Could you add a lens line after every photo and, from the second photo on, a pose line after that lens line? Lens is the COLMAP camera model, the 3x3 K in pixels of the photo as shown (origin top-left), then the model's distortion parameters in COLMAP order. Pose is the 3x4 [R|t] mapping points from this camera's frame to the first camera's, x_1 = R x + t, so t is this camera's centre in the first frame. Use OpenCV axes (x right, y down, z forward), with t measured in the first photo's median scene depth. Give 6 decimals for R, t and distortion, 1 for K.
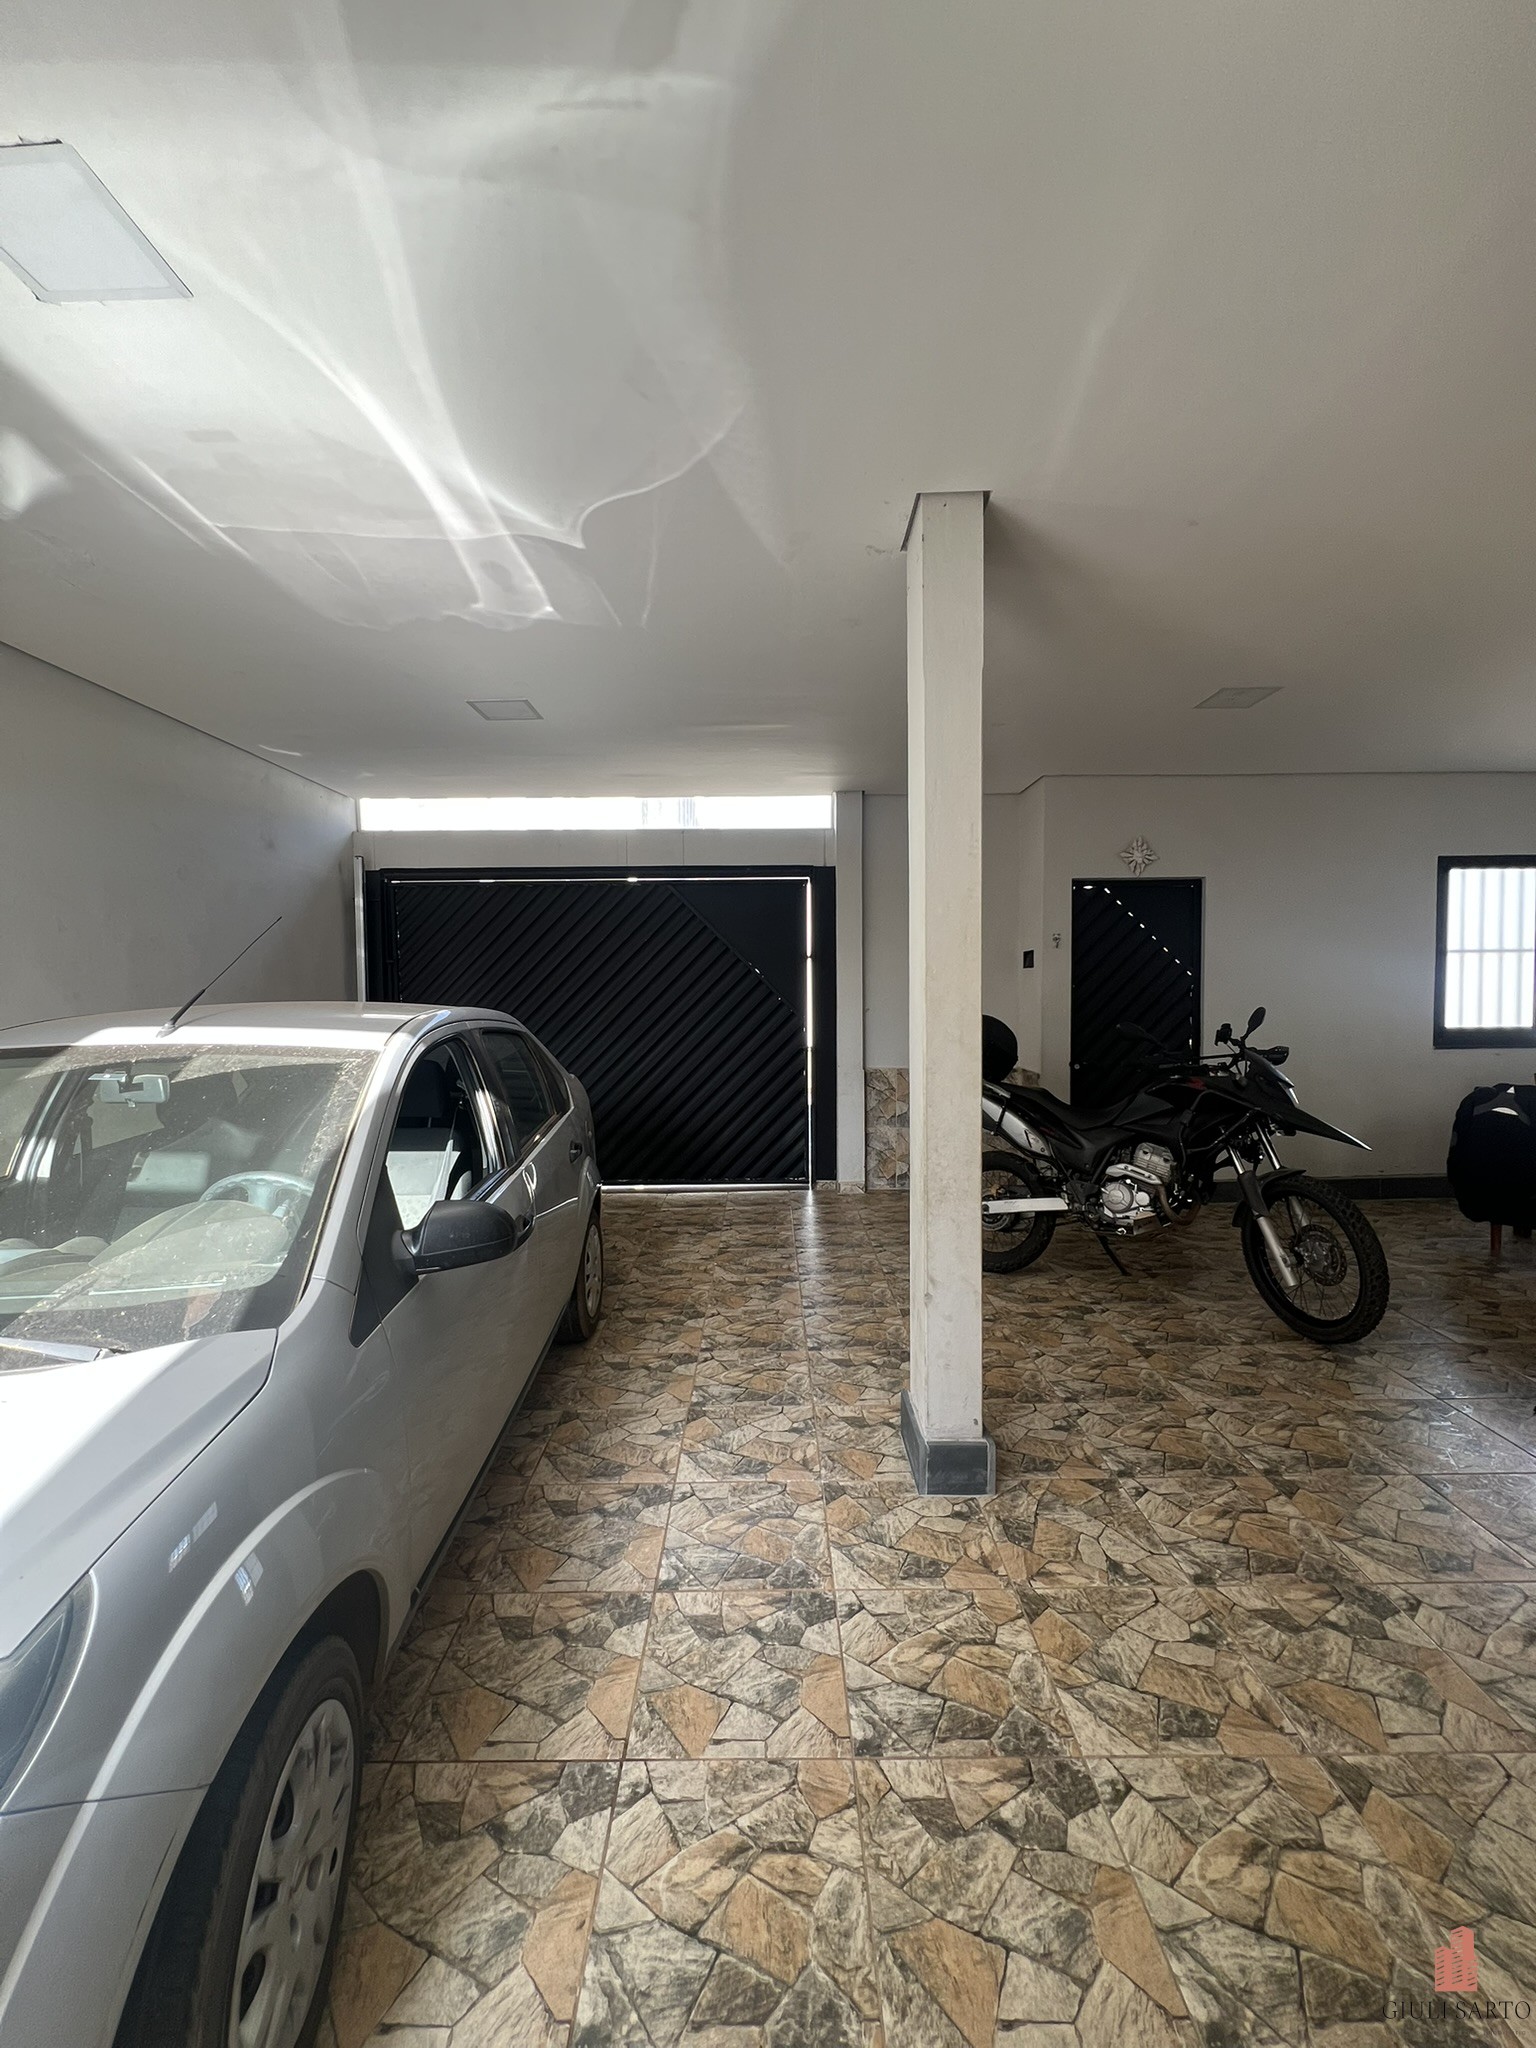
lens RADIAL K [[820.6, 0, 769.8], [0, 820.6, 1038.5], [0, 0, 1]] dist [0.000059, -0.000732]
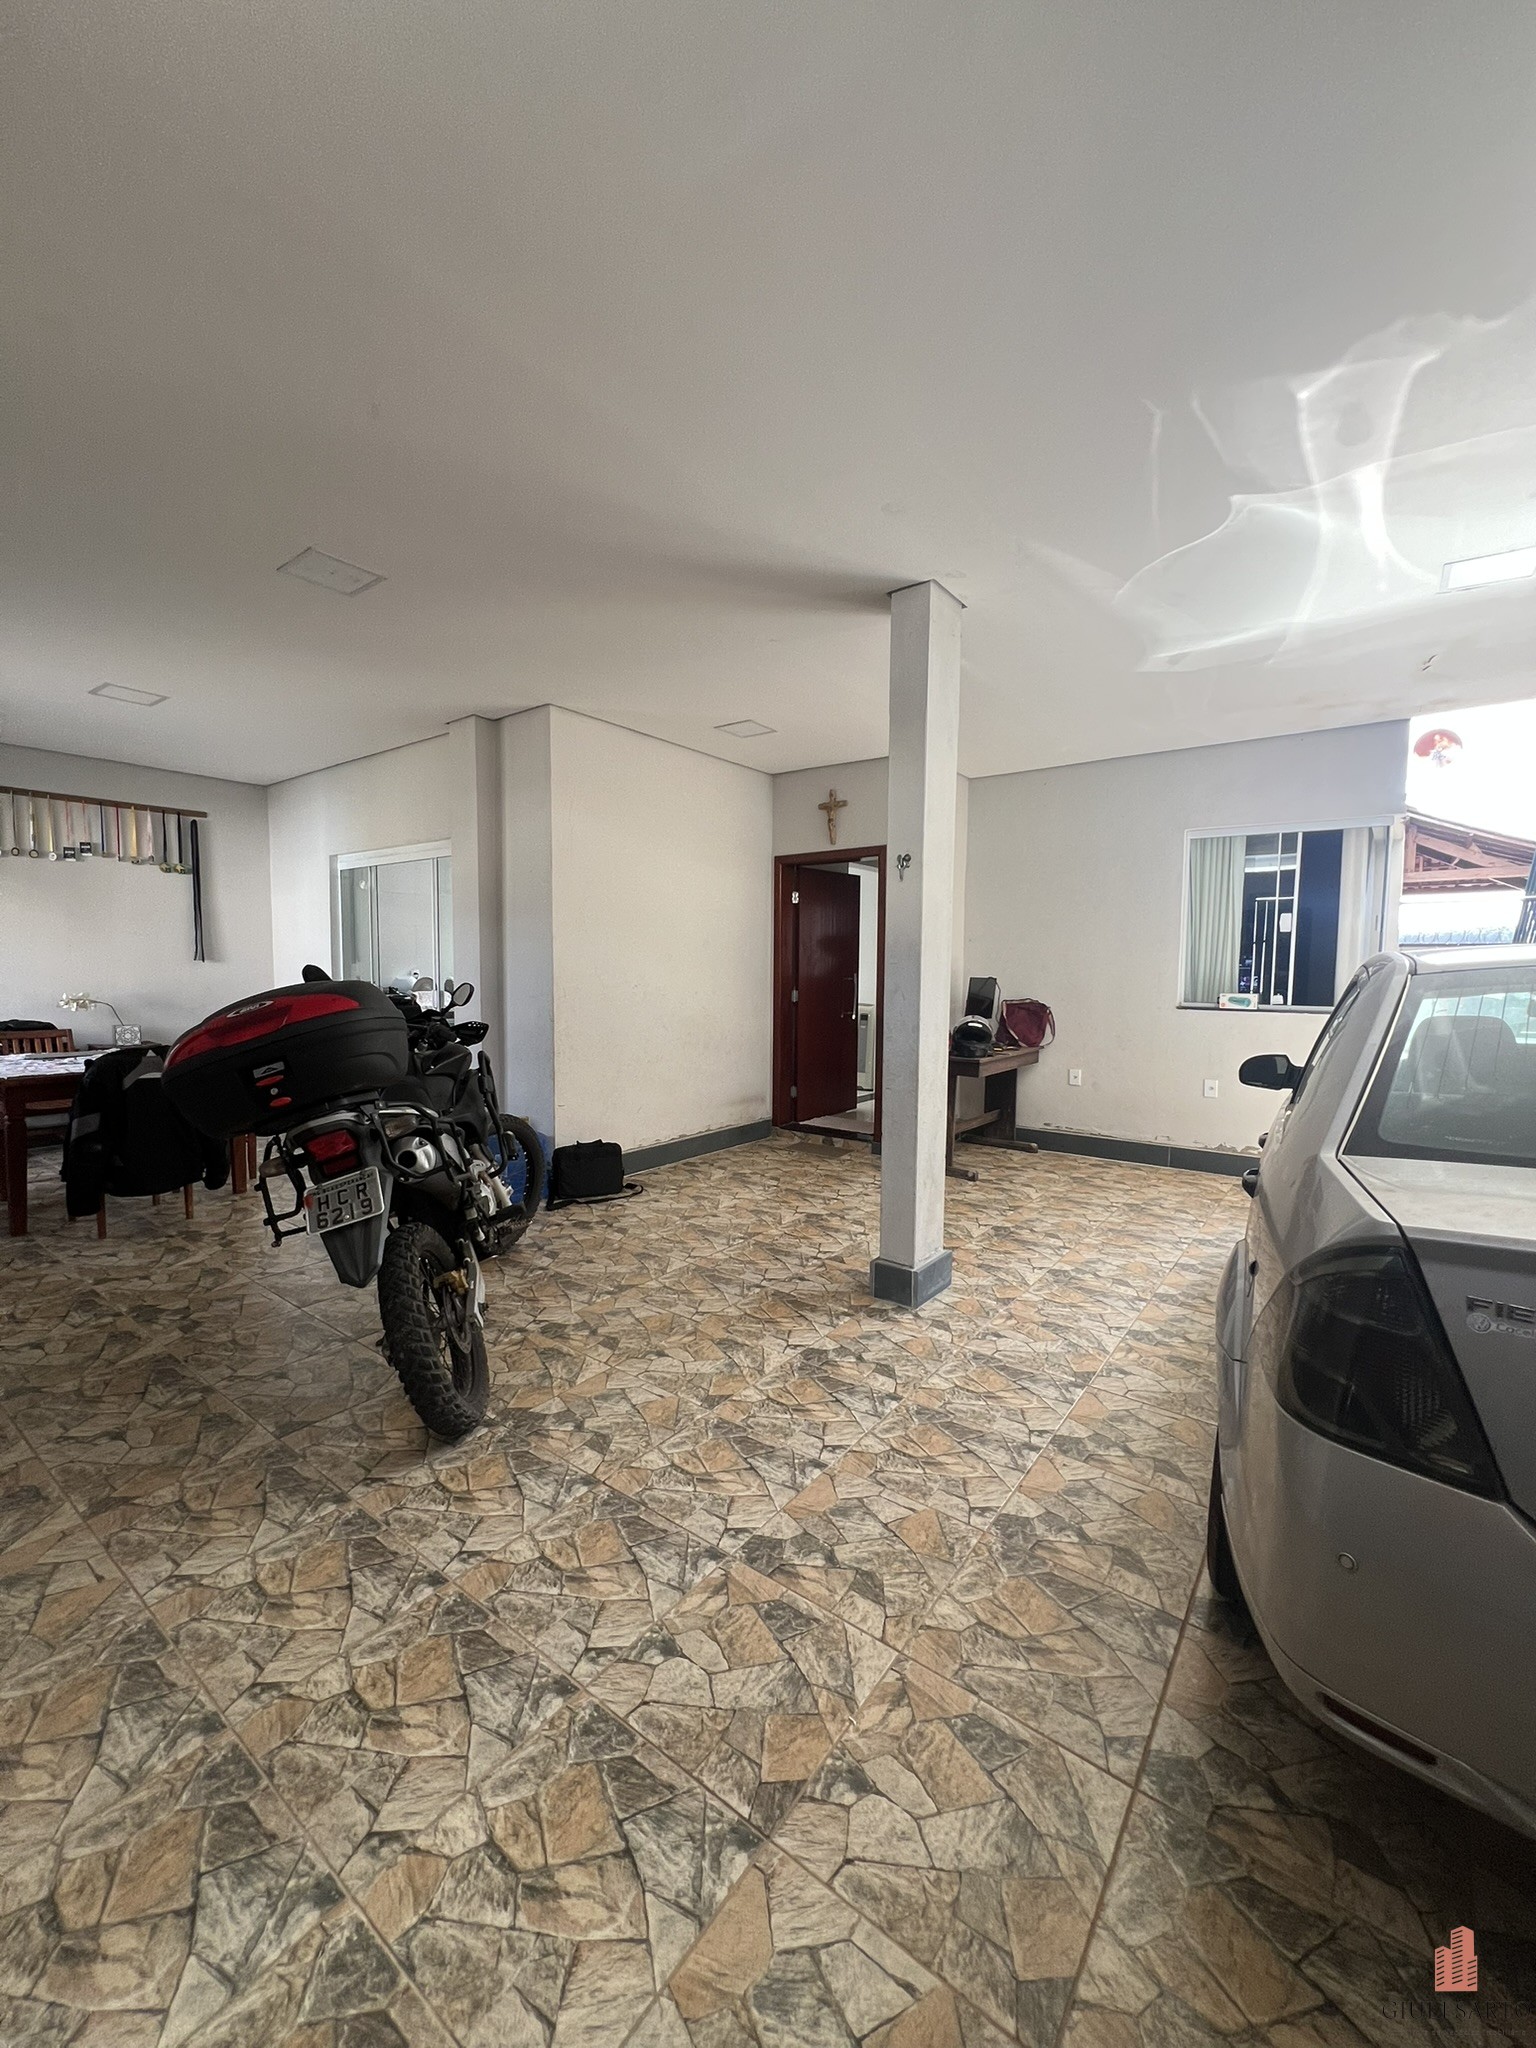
lens RADIAL K [[820.6, 0, 757.9], [0, 820.6, 1029.1], [0, 0, 1]] dist [0.000059, -0.000732]
pose [[-0.793116, -0.042969, 0.607553, -0.370605], [0.037812, 0.992110, 0.119528, -0.083156], [-0.607896, 0.117773, -0.785234, 2.027907]]
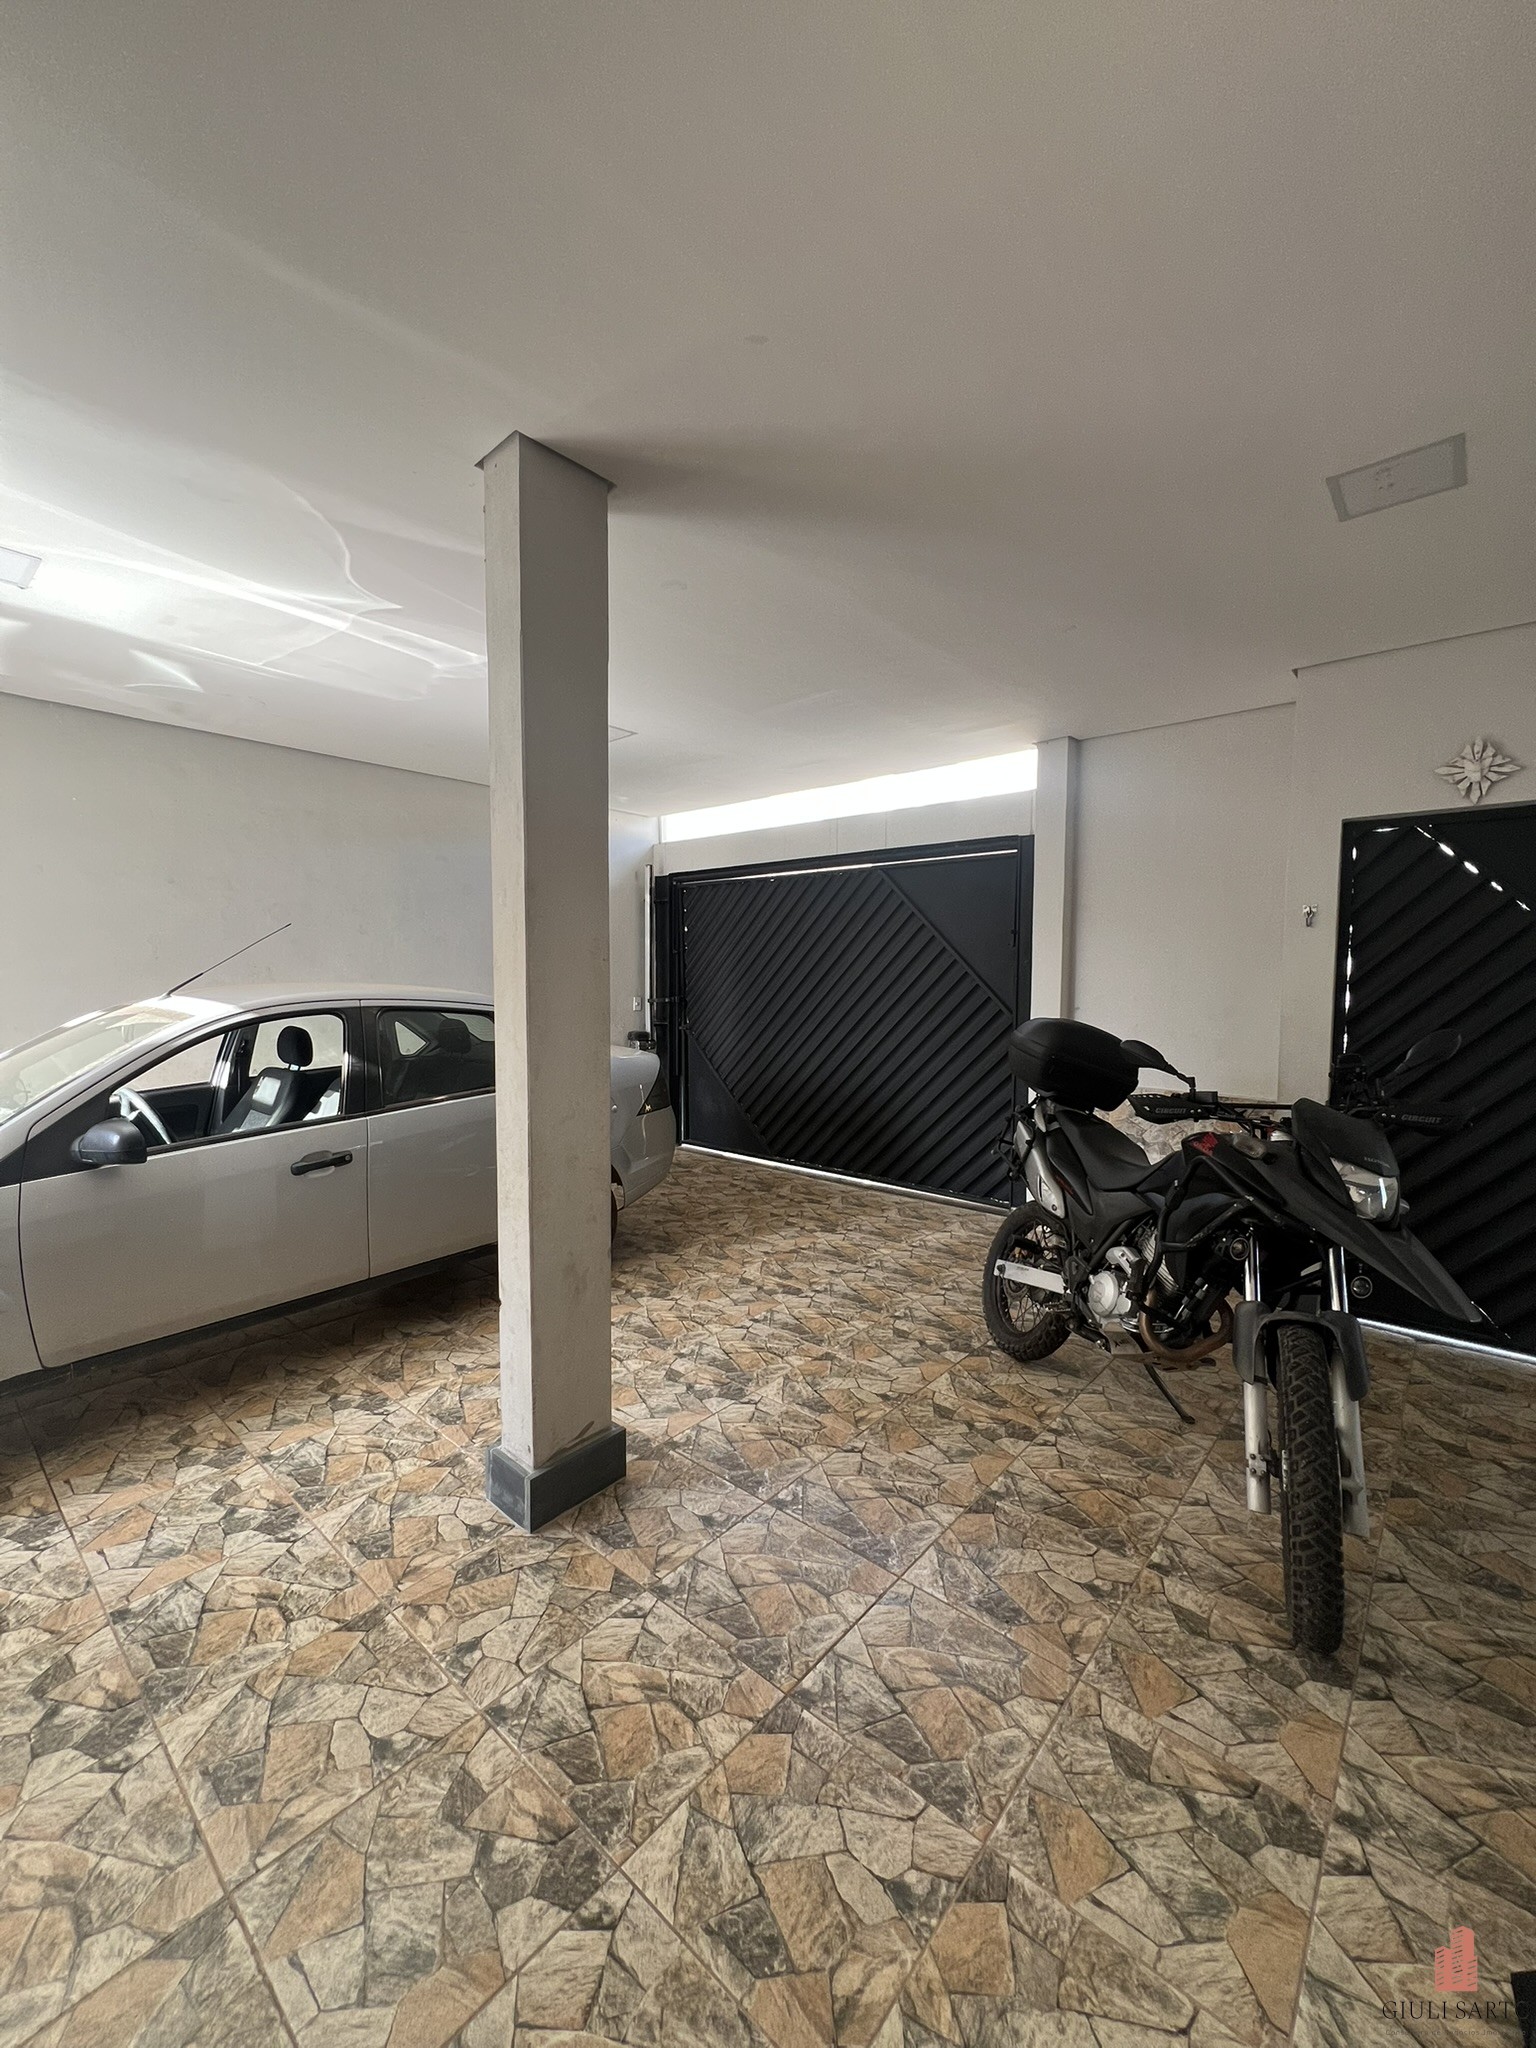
lens RADIAL K [[820.6, 0, 762.8], [0, 820.6, 1040.6], [0, 0, 1]] dist [0.000059, -0.000732]
pose [[0.751209, 0.066400, -0.656717, 0.904033], [-0.054539, 0.997769, 0.038497, -0.040041], [0.657808, 0.006897, 0.753154, 0.412538]]
